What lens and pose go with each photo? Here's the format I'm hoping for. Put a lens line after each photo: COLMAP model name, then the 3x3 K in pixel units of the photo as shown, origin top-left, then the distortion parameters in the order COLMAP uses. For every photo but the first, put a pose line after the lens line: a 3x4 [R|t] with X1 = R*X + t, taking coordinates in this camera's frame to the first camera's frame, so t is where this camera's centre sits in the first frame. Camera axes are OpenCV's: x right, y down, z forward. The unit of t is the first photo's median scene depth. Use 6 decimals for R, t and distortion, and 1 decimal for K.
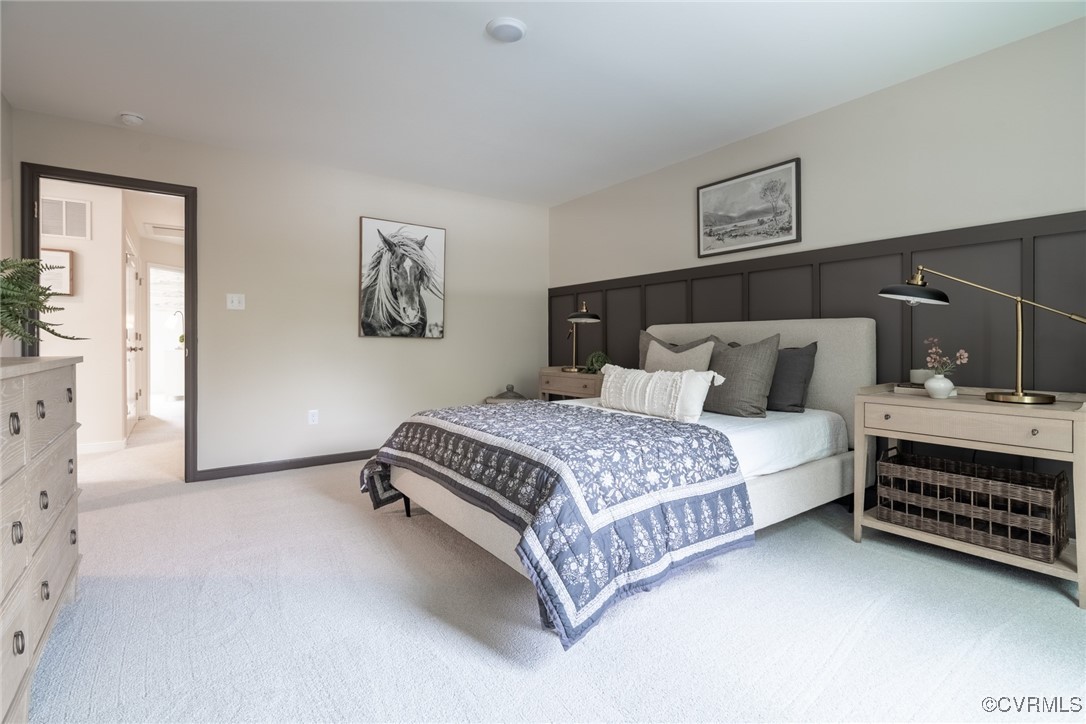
lens RADIAL K [[509.7, 0, 542.3], [0, 509.7, 341.6], [0, 0, 1]] dist [-0.002059, -0.000326]
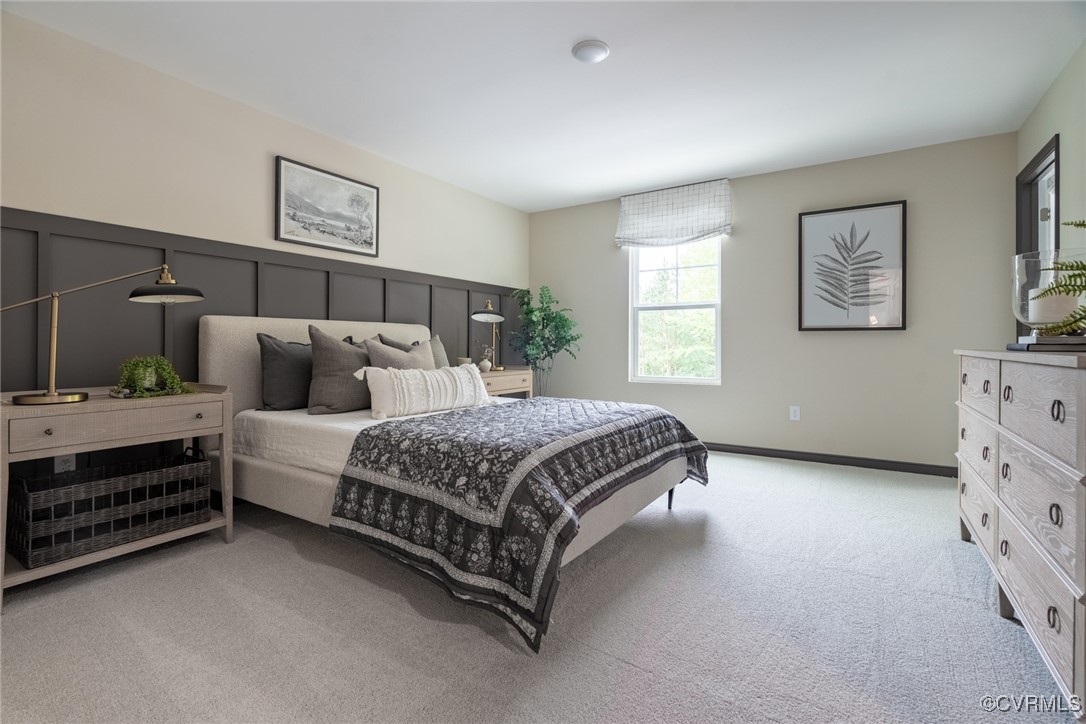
lens RADIAL K [[509.7, 0, 542.3], [0, 509.7, 341.6], [0, 0, 1]] dist [-0.002059, -0.000326]
pose [[-0.369845, 0.004314, 0.929083, -0.705570], [-0.001761, 0.999984, -0.005345, 0.007064], [-0.929092, -0.003613, -0.369832, 1.014582]]
